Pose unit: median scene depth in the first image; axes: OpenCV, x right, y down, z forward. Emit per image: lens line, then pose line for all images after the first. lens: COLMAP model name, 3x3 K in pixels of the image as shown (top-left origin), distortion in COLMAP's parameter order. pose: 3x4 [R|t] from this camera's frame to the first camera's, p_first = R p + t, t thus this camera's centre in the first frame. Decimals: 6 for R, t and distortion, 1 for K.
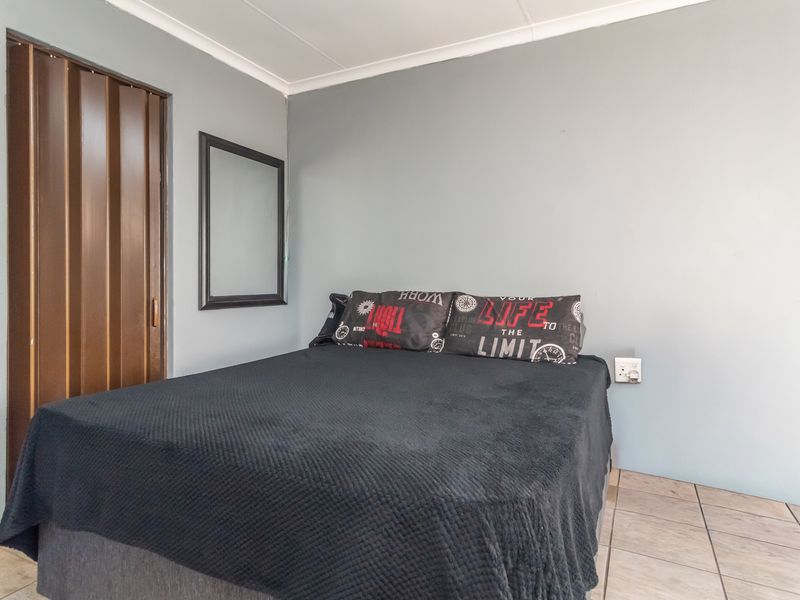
lens RADIAL K [[462.0, 0, 398.2], [0, 462.0, 279.1], [0, 0, 1]] dist [0.024210, 0.000413]
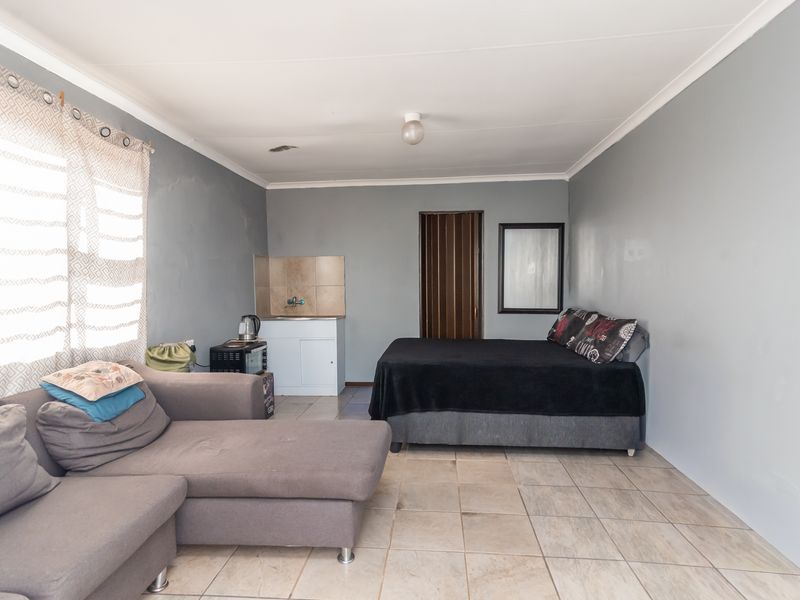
lens RADIAL K [[442.9, 0, 400.0], [0, 442.9, 300.0], [0, 0, 1]] dist [0.022604, 0.000774]
pose [[0.368160, 0.033343, -0.929164, 1.260833], [0.006017, 0.999250, 0.038242, -0.069492], [0.929743, -0.019669, 0.367683, -0.106301]]
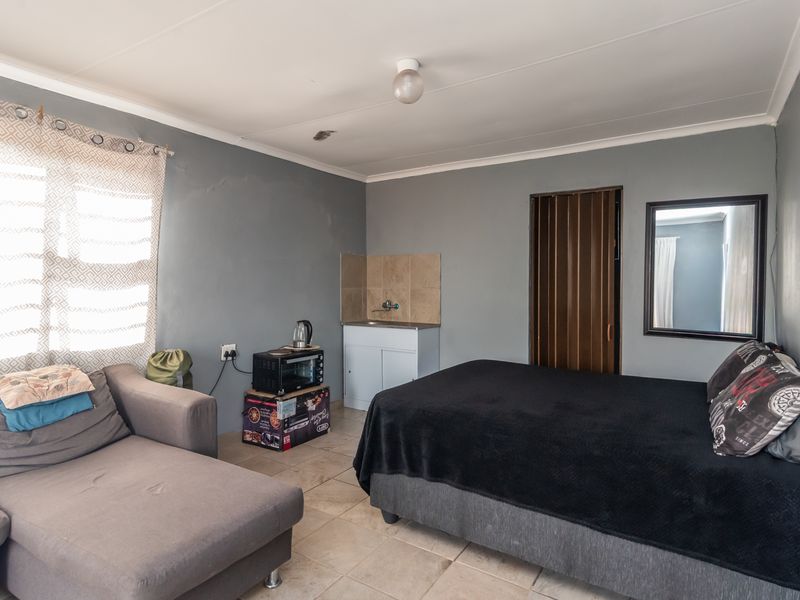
lens RADIAL K [[462.0, 0, 398.2], [0, 462.0, 279.1], [0, 0, 1]] dist [0.024210, 0.000413]
pose [[-0.114404, -0.000716, -0.993434, 1.056211], [-0.007327, 0.999973, 0.000123, -0.096098], [0.993407, 0.007293, -0.114406, 0.464528]]
